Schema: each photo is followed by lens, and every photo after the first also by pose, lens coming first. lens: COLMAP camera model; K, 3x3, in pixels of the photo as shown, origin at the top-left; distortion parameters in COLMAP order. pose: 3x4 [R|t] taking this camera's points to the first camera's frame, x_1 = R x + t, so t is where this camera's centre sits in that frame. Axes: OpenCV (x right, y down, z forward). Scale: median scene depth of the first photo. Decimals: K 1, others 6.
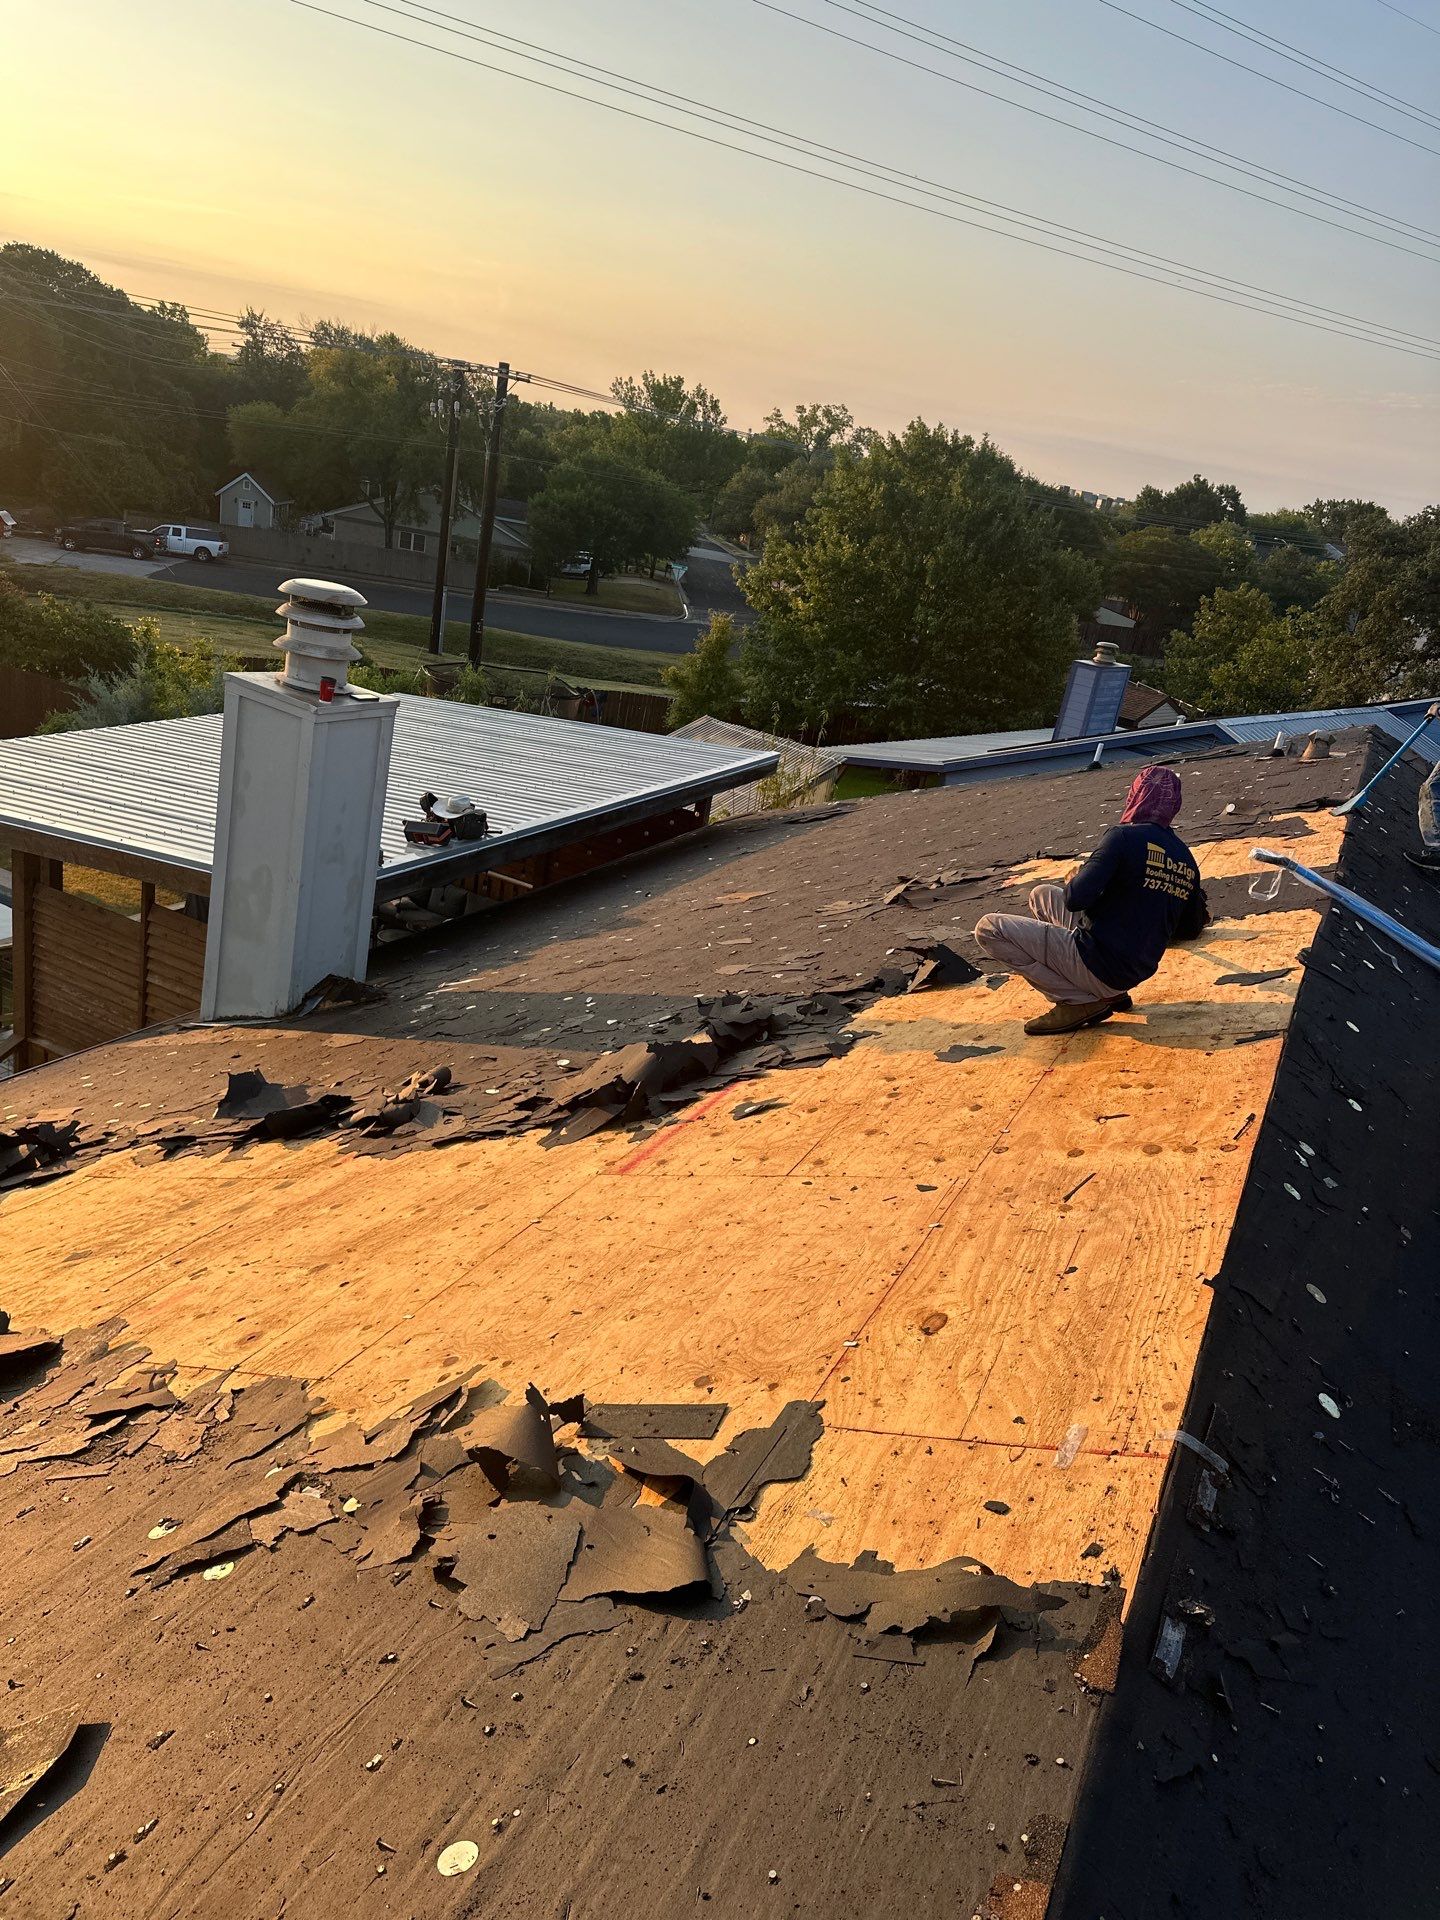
lens RADIAL K [[1328.4, 0, 720.0], [0, 1328.4, 960.0], [0, 0, 1]] dist [0.001617, 0.002863]
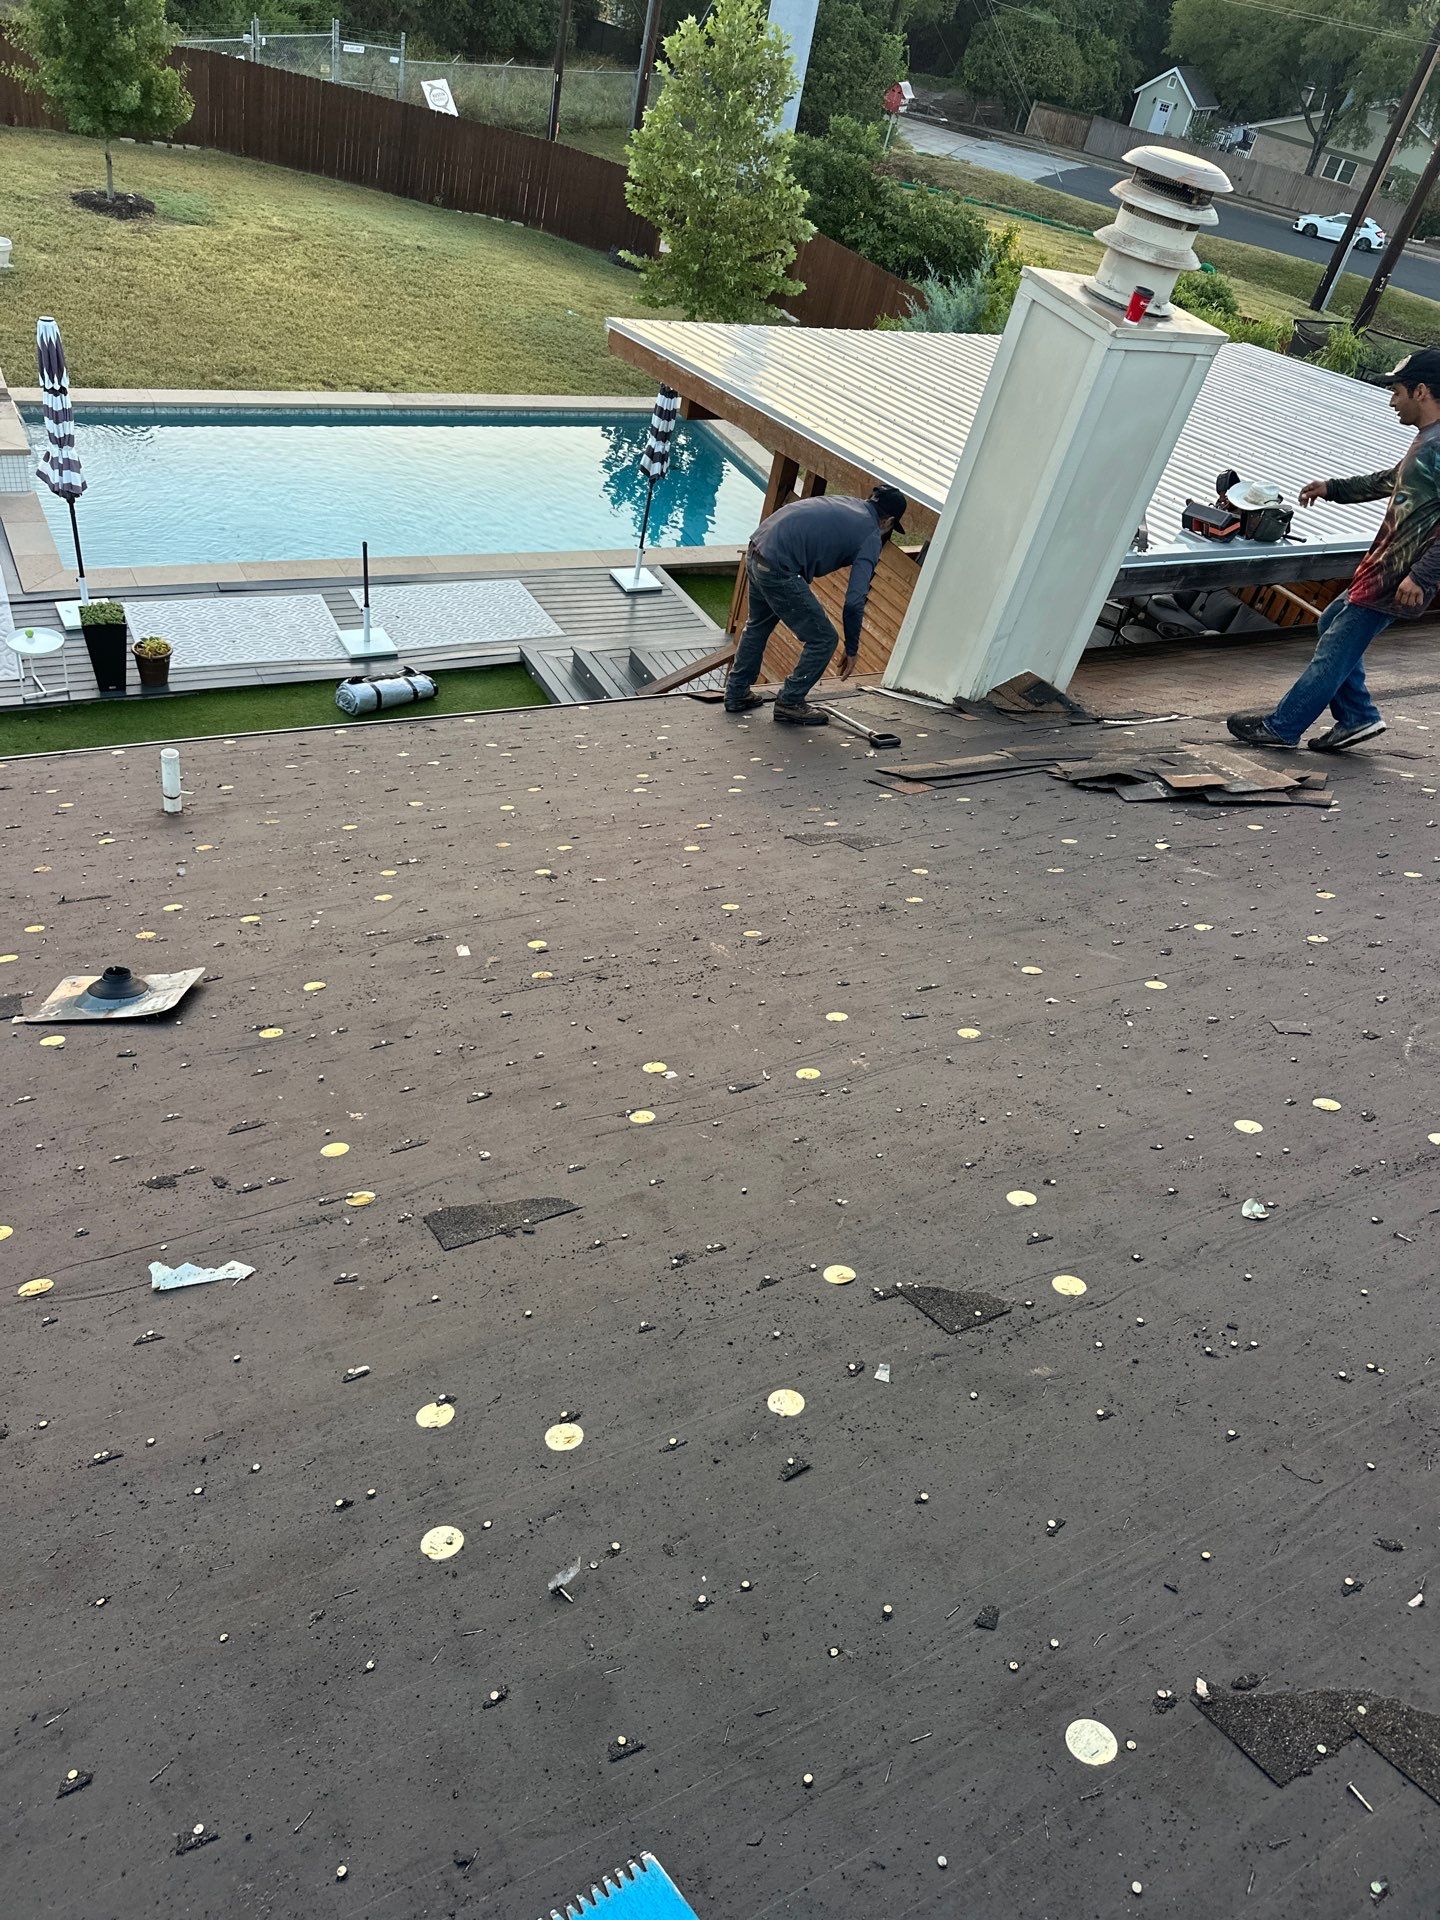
lens RADIAL K [[1328.4, 0, 720.0], [0, 1328.4, 960.0], [0, 0, 1]] dist [0.001617, 0.002863]
pose [[0.823308, 0.355537, -0.442444, -0.013466], [-0.241475, 0.924849, 0.293843, -0.014396], [0.513666, -0.135085, 0.847289, 0.123150]]
